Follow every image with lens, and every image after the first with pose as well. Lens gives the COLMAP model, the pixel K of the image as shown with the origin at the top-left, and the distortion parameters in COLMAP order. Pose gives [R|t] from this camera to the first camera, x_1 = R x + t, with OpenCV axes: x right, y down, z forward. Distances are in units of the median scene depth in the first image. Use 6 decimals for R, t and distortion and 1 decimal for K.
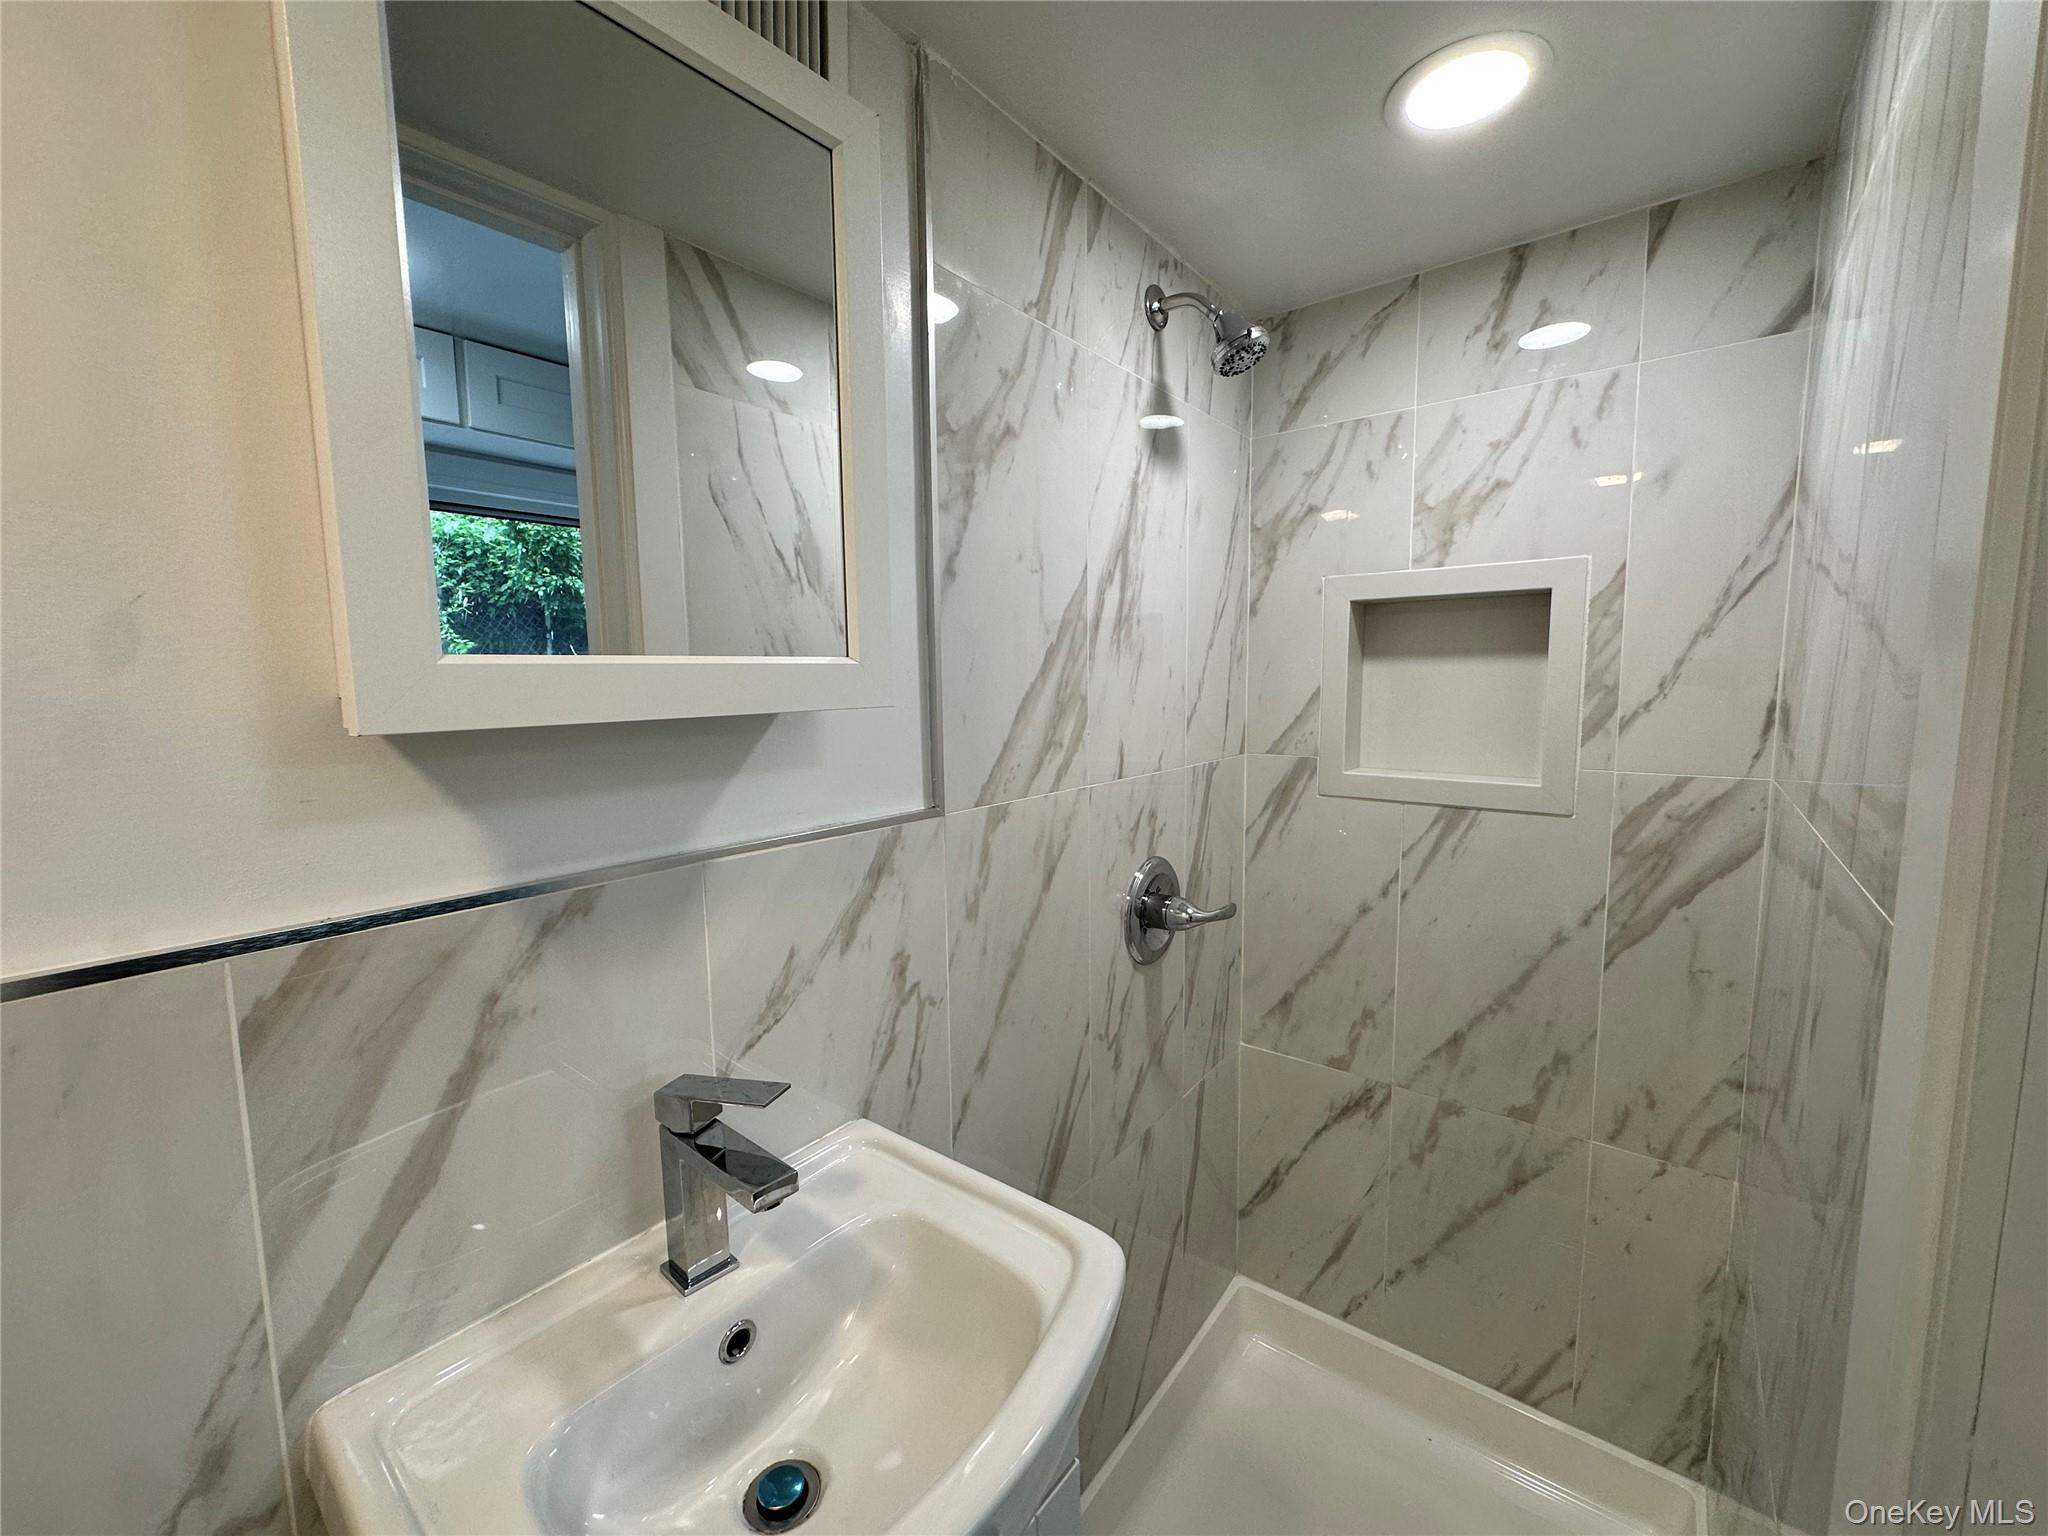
lens RADIAL K [[836.7, 0, 1024.0], [0, 836.7, 768.0], [0, 0, 1]] dist [-0.001504, -0.000061]
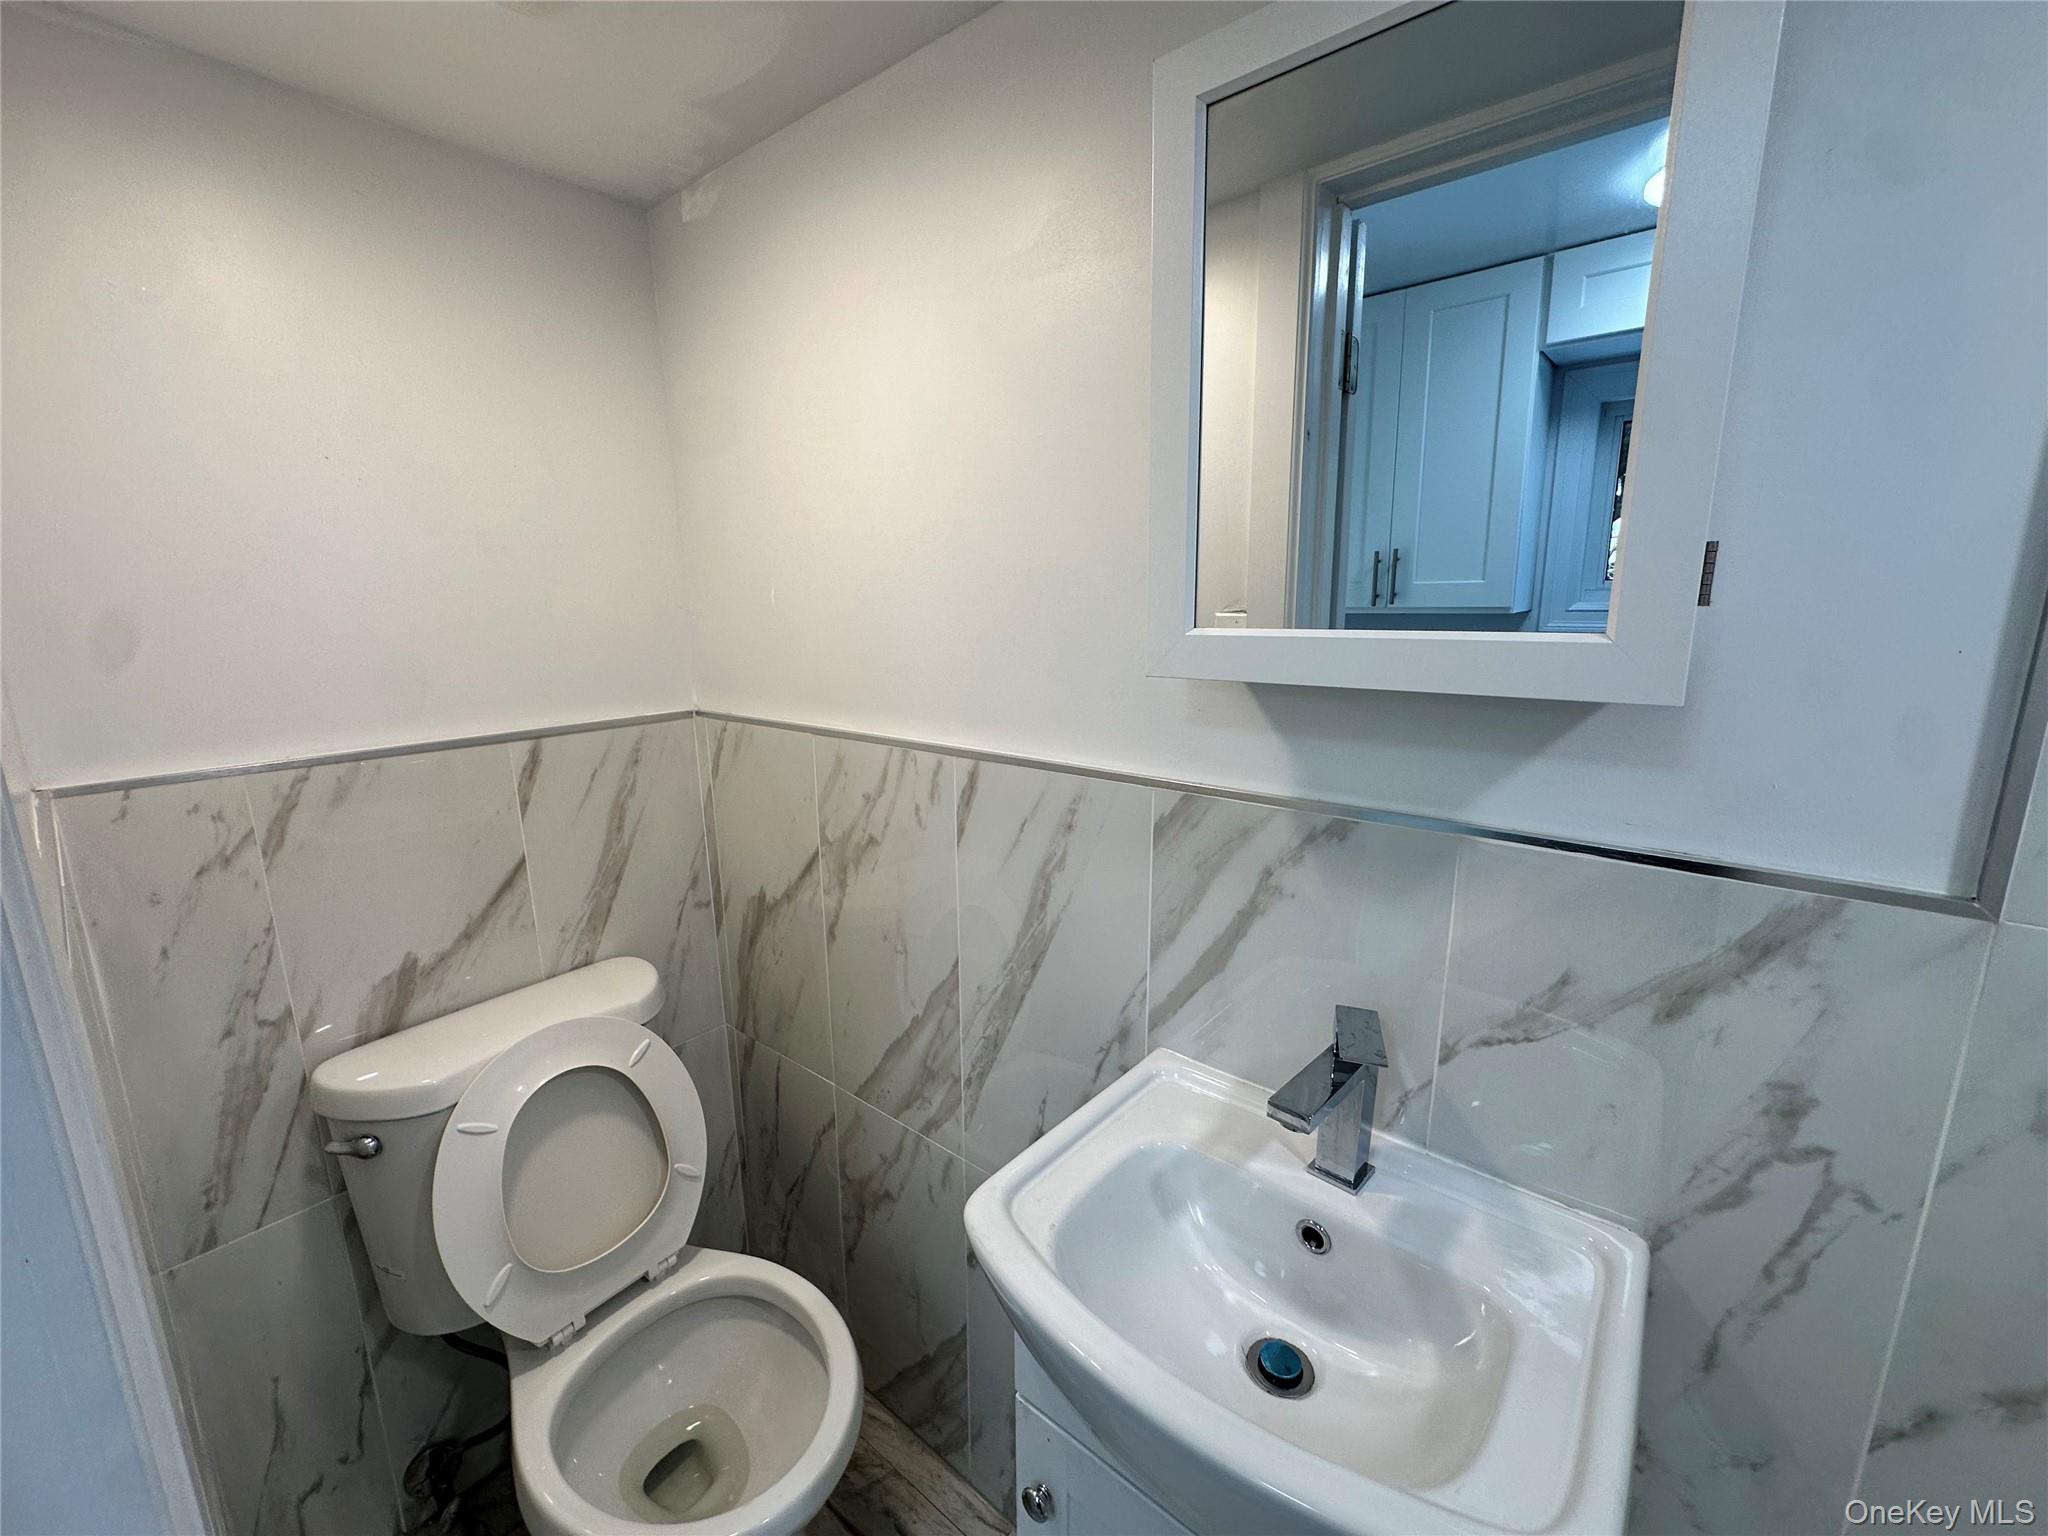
lens RADIAL K [[836.7, 0, 1024.0], [0, 836.7, 768.0], [0, 0, 1]] dist [-0.001504, -0.000061]
pose [[-0.034220, 0.212214, -0.976624, 0.581994], [-0.101056, 0.971453, 0.214631, -0.124601], [0.994292, 0.106039, -0.011798, 0.496596]]
